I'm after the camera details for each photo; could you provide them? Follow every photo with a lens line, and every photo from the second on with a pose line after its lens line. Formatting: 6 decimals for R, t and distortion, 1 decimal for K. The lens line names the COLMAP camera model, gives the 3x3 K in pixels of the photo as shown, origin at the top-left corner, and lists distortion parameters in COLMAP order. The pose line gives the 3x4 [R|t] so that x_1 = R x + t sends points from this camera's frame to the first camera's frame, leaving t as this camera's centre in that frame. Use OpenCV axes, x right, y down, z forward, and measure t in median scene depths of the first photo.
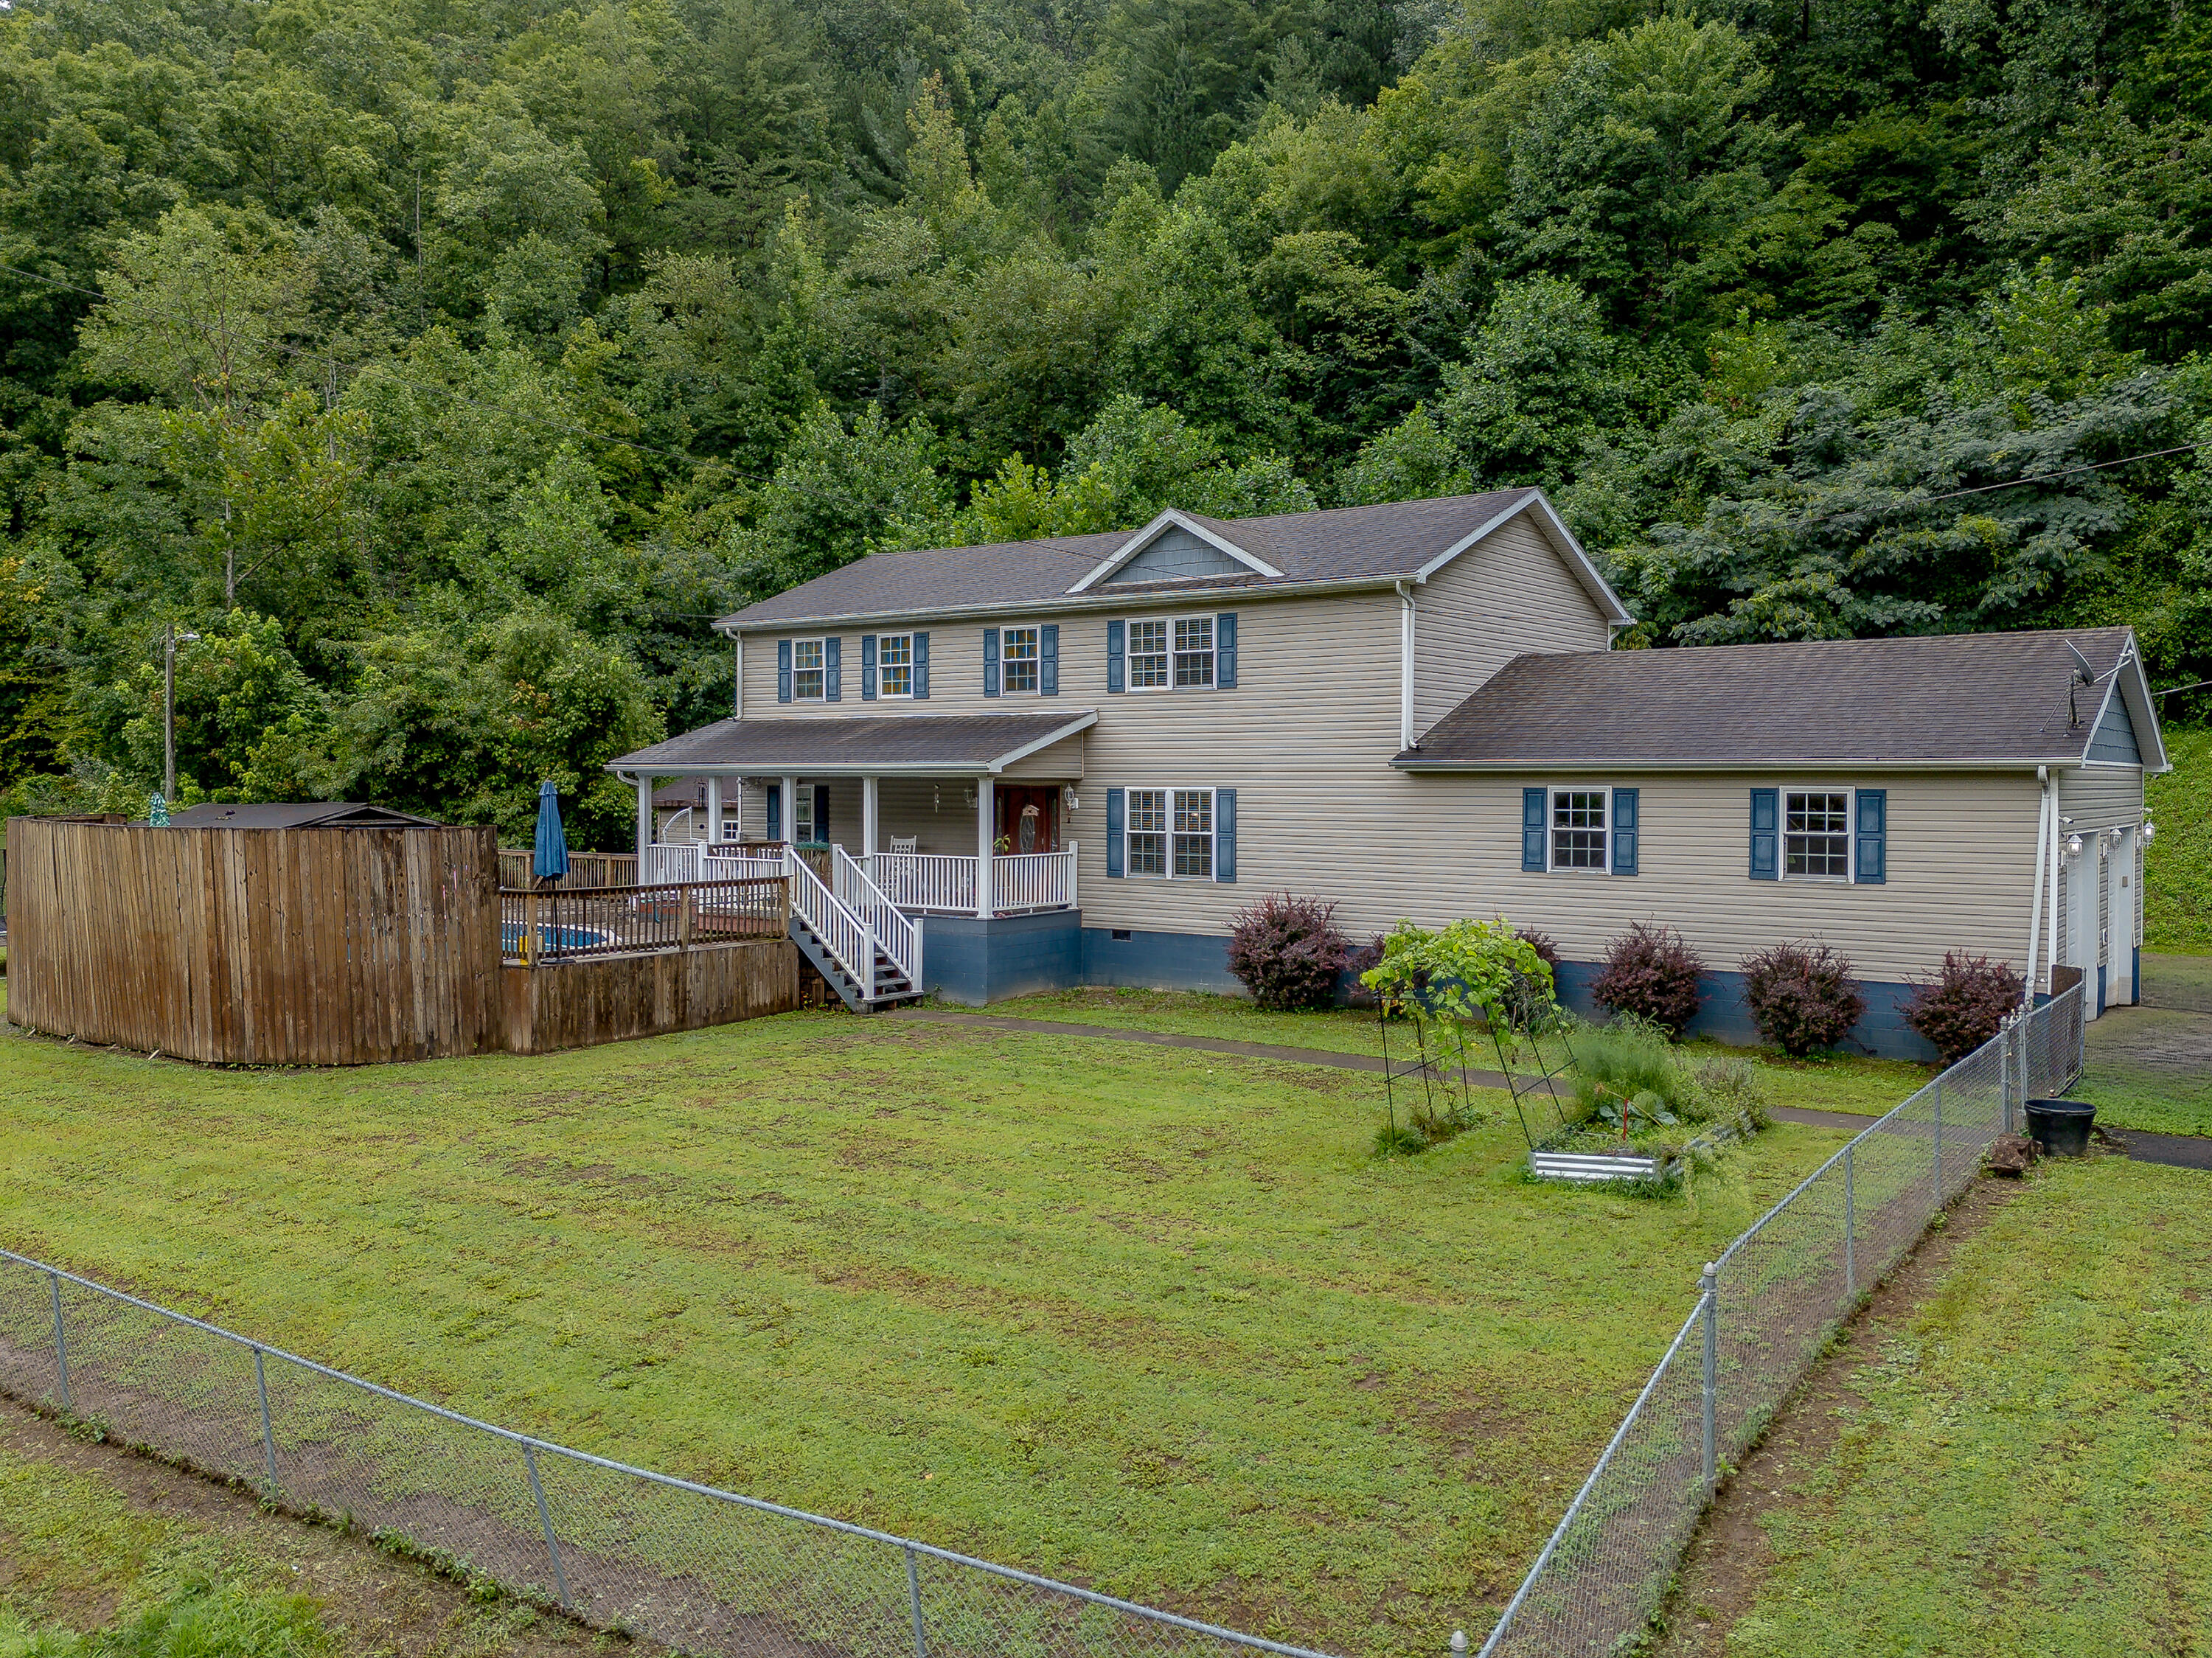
lens RADIAL K [[1723.5, 0, 1172.2], [0, 1723.5, 807.6], [0, 0, 1]] dist [0.087434, -0.095714]
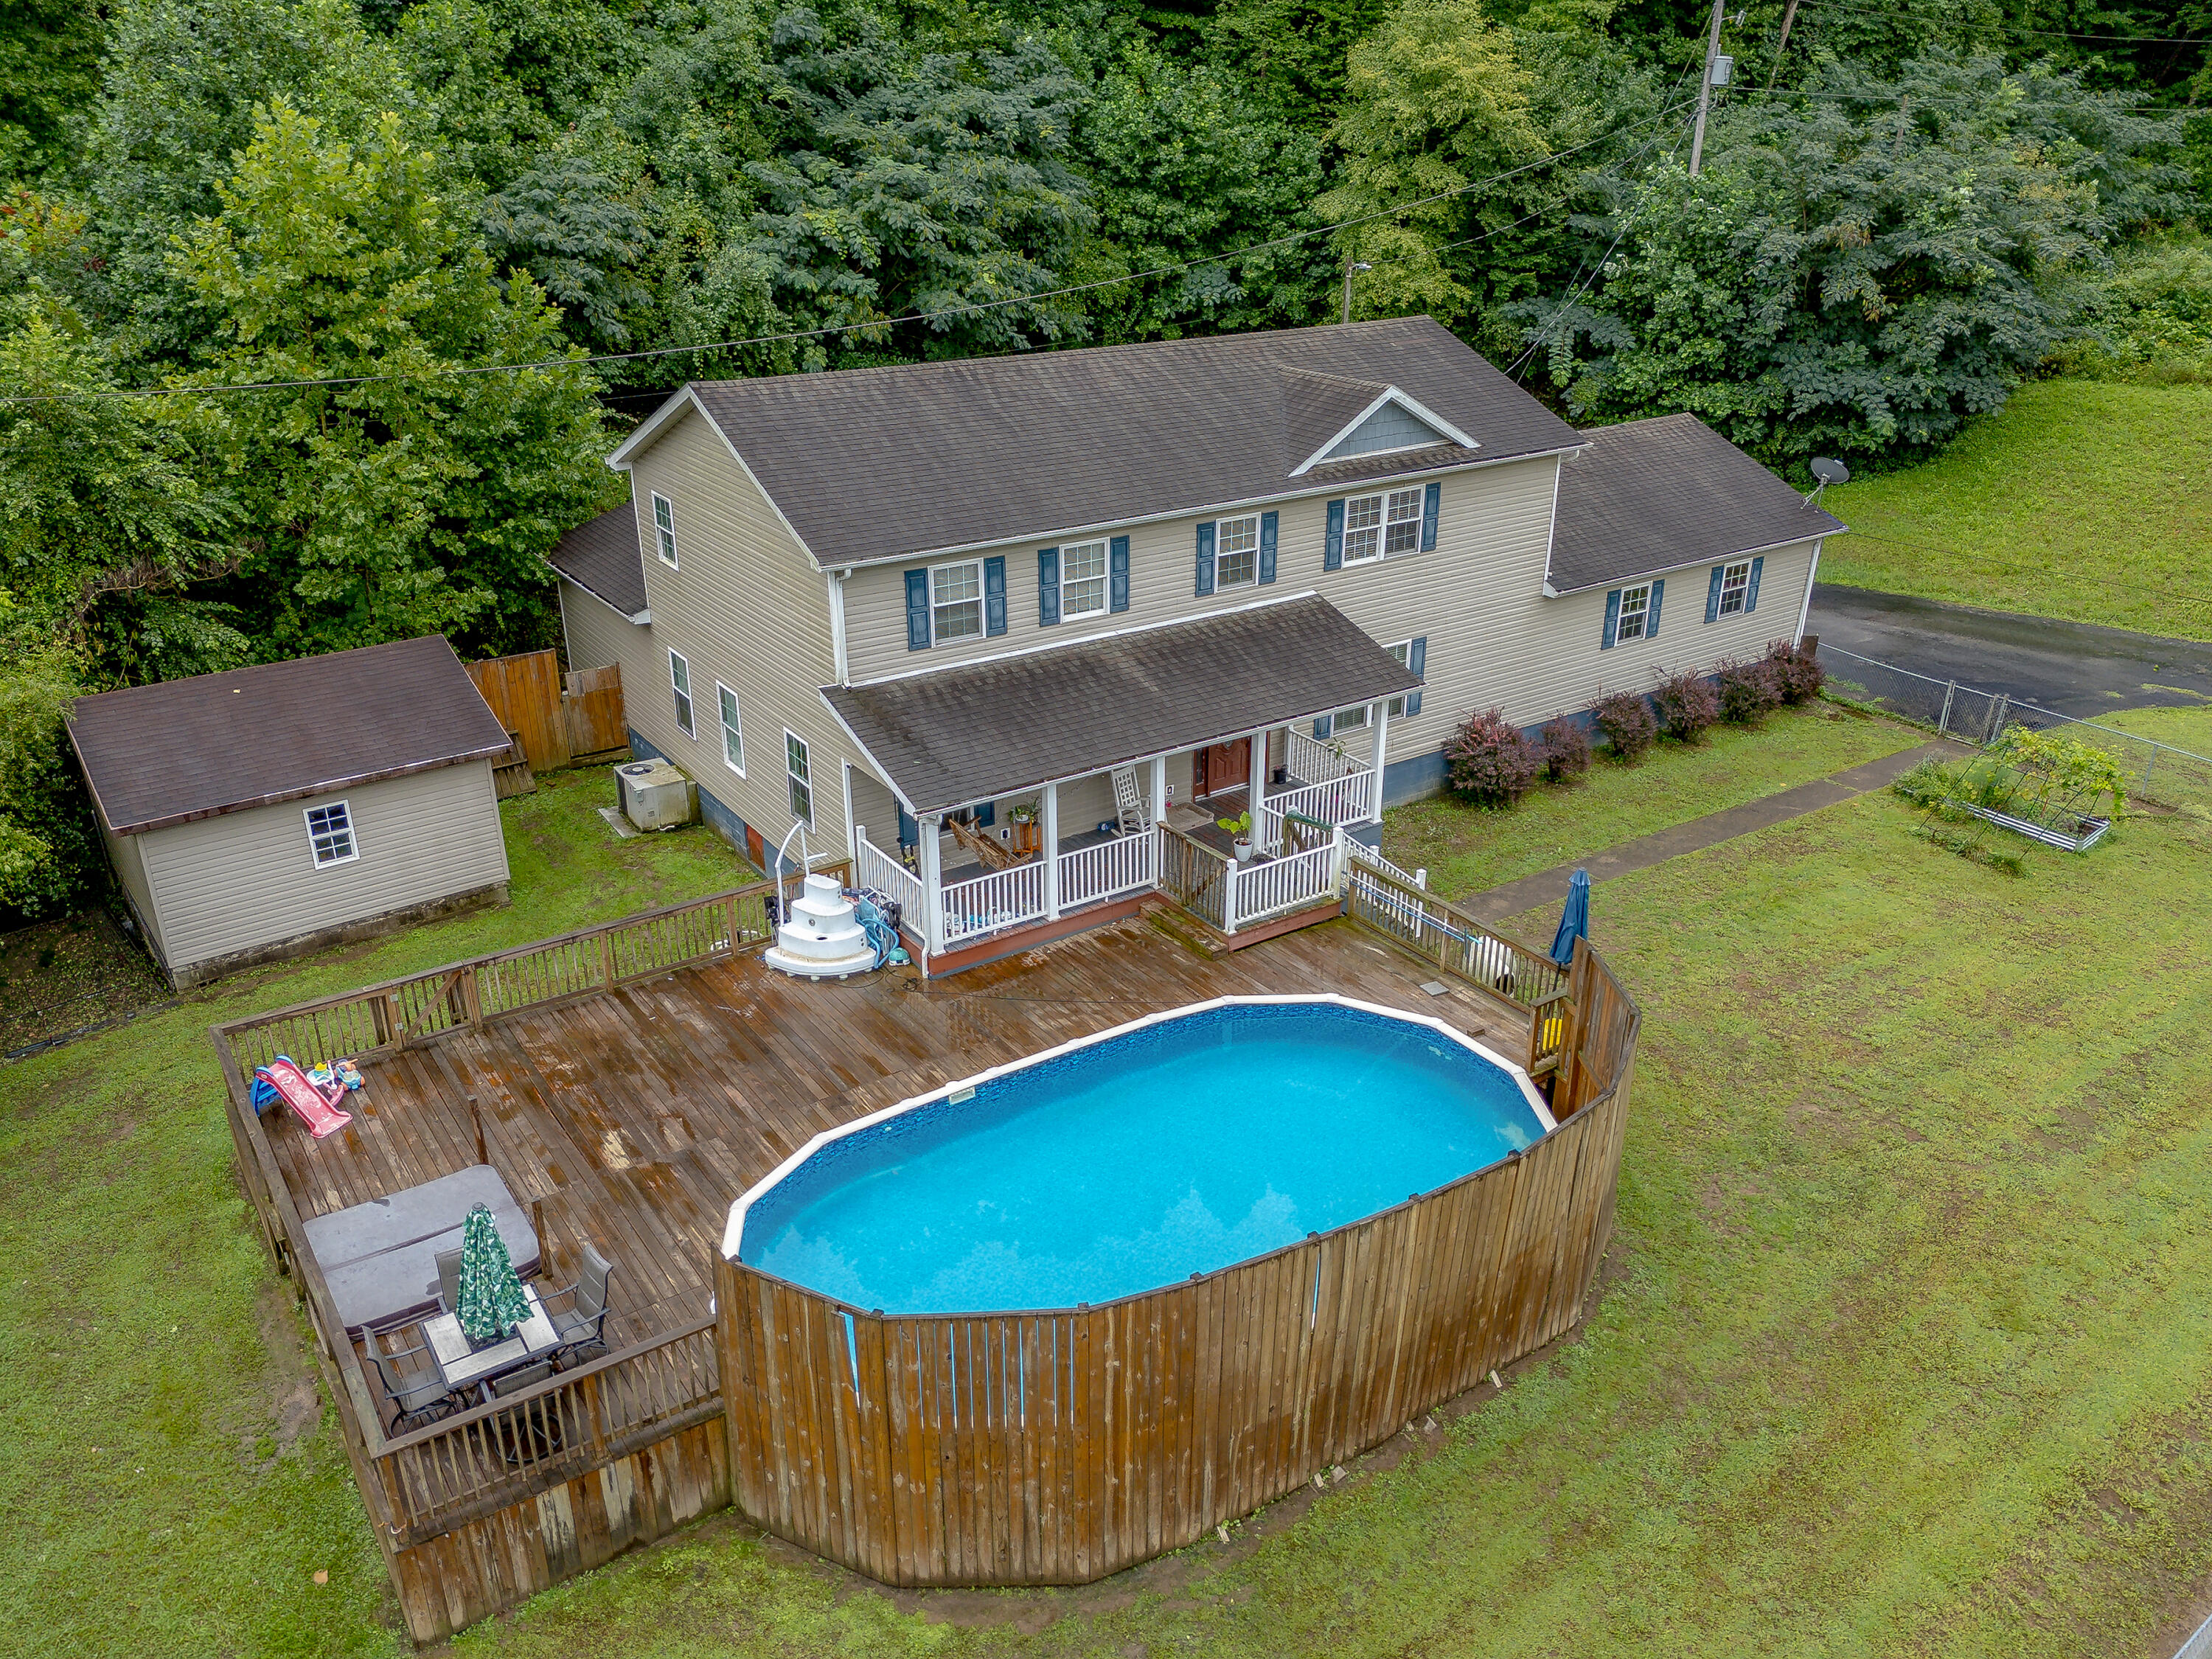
lens RADIAL K [[1633.9, 0, 1107.0], [0, 1633.9, 831.8], [0, 0, 1]] dist [0.077800, -0.079531]
pose [[0.353880, -0.380981, 0.854179, -0.930782], [0.018575, 0.915959, 0.400841, -0.303707], [-0.935106, -0.125983, 0.331216, 0.746775]]
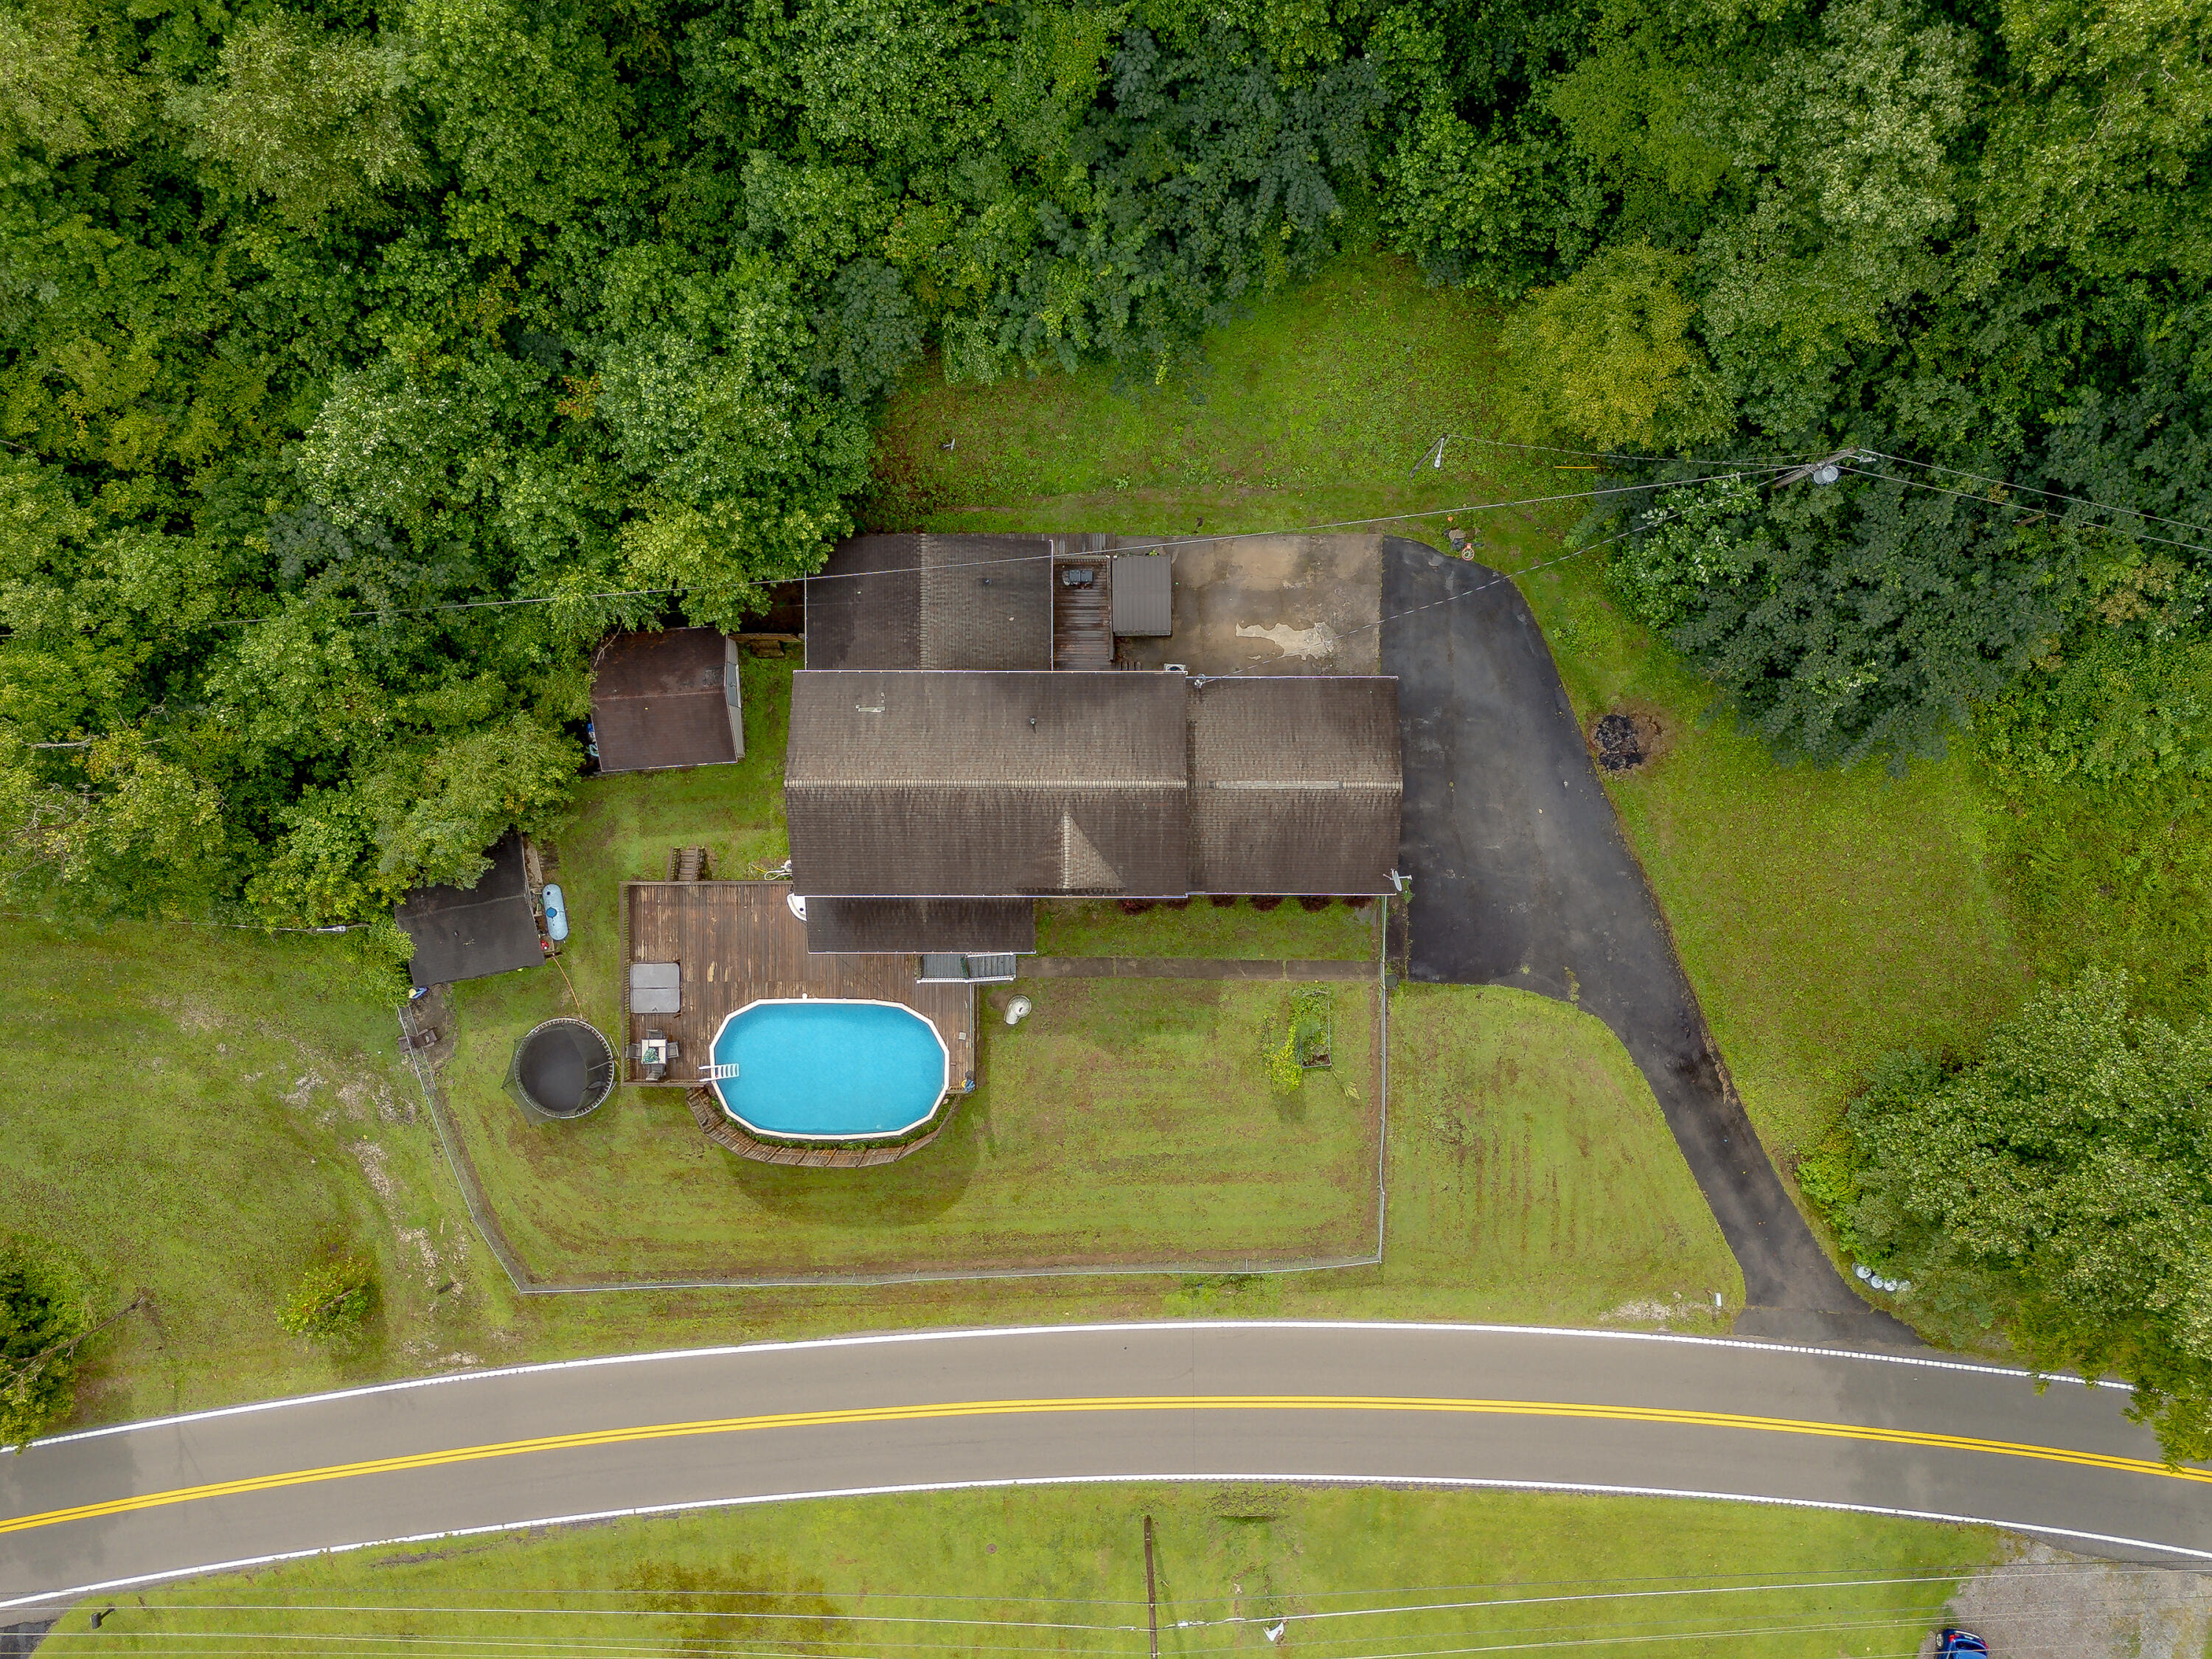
lens RADIAL K [[1633.9, 0, 1107.0], [0, 1633.9, 831.8], [0, 0, 1]] dist [0.077800, -0.079531]
pose [[0.816251, -0.577035, -0.027669, 0.140312], [0.034267, 0.000550, 0.999413, -2.230486], [-0.576680, -0.816719, 0.020223, 0.918089]]
